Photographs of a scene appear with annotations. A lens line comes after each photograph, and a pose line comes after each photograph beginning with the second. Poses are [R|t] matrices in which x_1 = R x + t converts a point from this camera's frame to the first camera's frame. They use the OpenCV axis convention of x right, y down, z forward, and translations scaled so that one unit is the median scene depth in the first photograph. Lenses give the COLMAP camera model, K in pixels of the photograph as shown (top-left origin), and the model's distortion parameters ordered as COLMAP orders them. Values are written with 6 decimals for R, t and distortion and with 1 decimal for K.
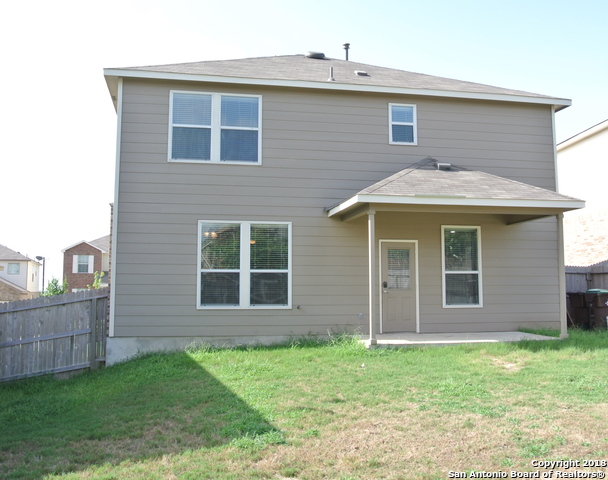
lens RADIAL K [[560.5, 0, 303.9], [0, 560.5, 242.8], [0, 0, 1]] dist [-0.061685, 0.000000]
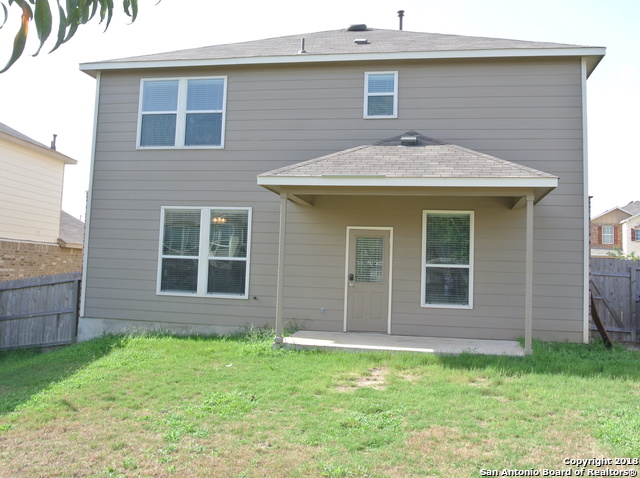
lens RADIAL K [[563.2, 0, 320.0], [0, 563.2, 235.4], [0, 0, 1]] dist [-0.062117, 0.005733]
pose [[0.940025, 0.011222, -0.340921, 0.413668], [-0.007154, 0.999887, 0.013187, -0.003105], [0.341031, -0.009957, 0.939999, 0.147432]]
